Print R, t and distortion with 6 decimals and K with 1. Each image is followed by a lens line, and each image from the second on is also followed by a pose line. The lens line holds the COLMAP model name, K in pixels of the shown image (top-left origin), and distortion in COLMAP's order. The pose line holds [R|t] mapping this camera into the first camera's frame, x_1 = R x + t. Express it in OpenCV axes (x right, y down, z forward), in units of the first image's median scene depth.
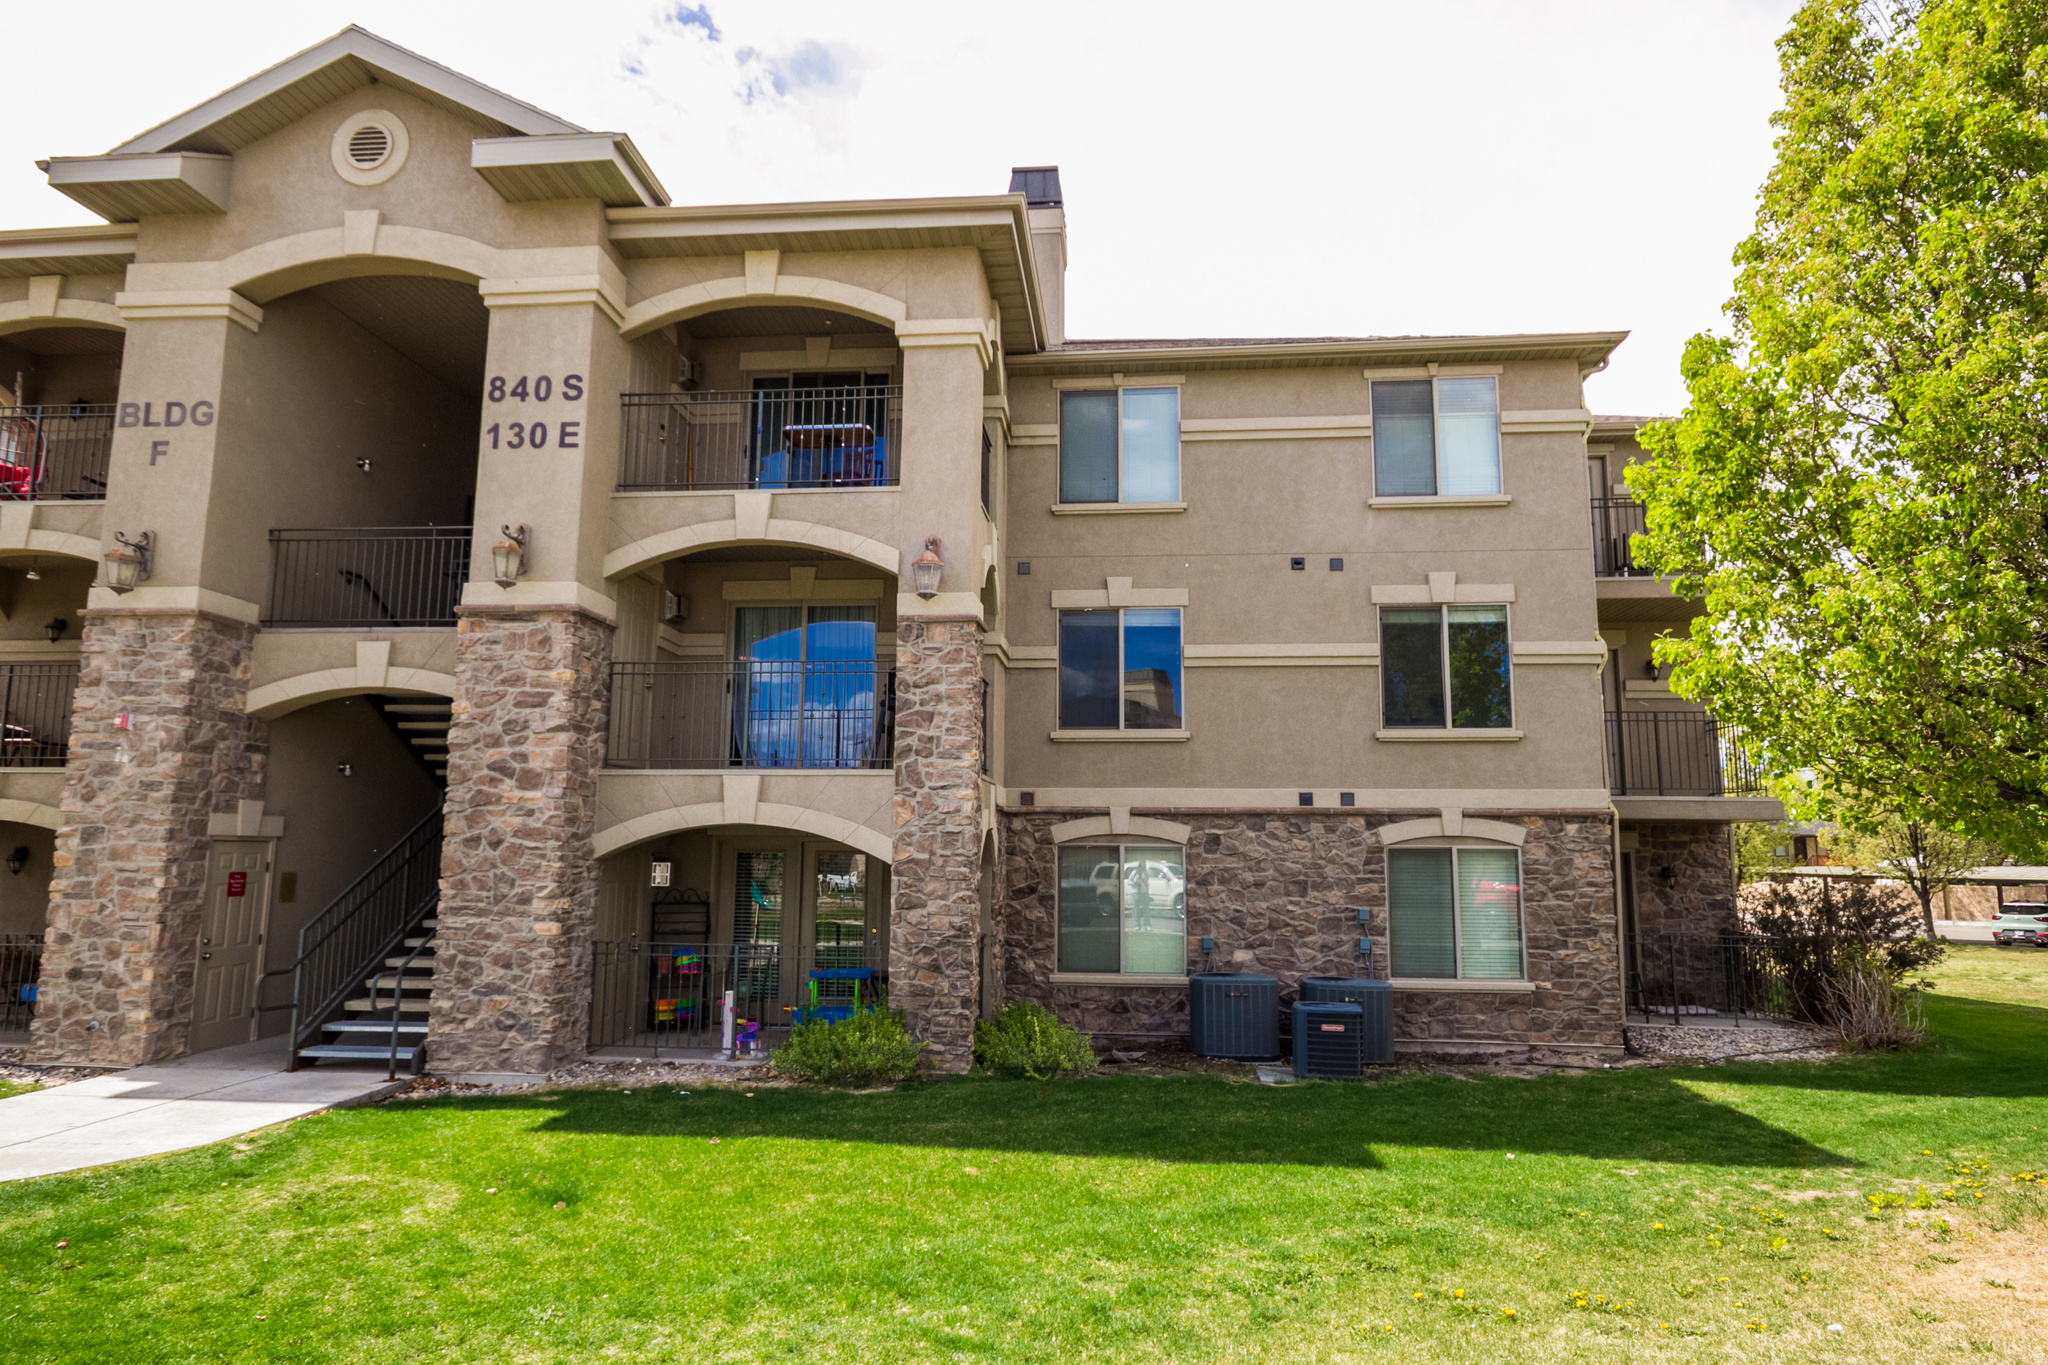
lens RADIAL K [[1151.3, 0, 1025.1], [0, 1151.3, 684.8], [0, 0, 1]] dist [0.008797, 0.001410]
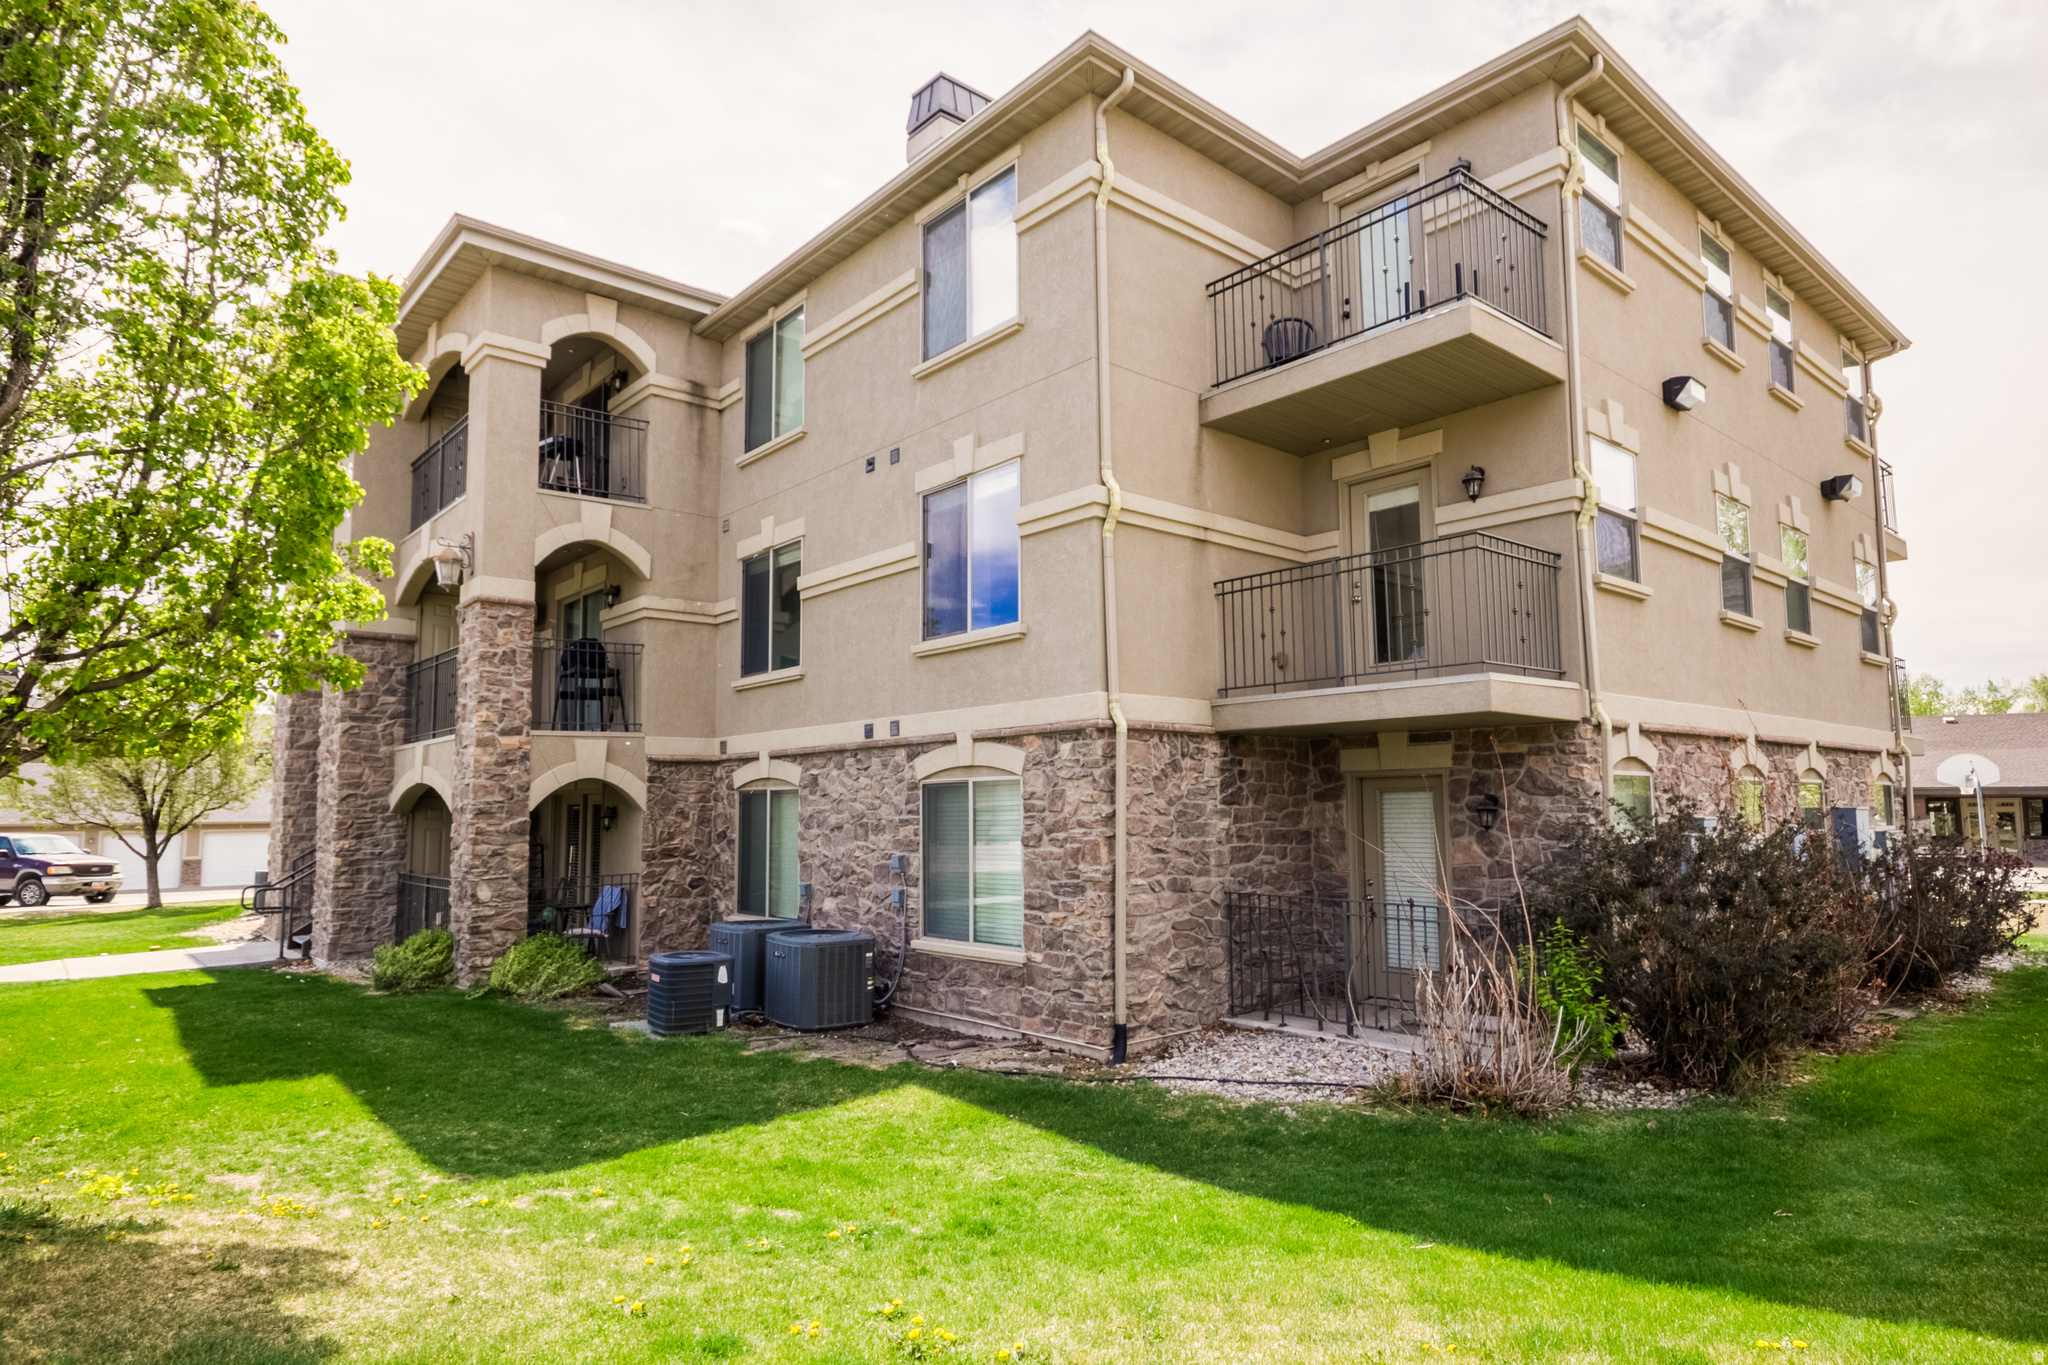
lens RADIAL K [[1151.3, 0, 1024.4], [0, 1151.3, 688.8], [0, 0, 1]] dist [0.008797, 0.001410]
pose [[0.720070, -0.088788, -0.688198, 0.953590], [0.121209, 0.992626, -0.001241, 0.083649], [0.683233, -0.082522, 0.725522, 0.450158]]
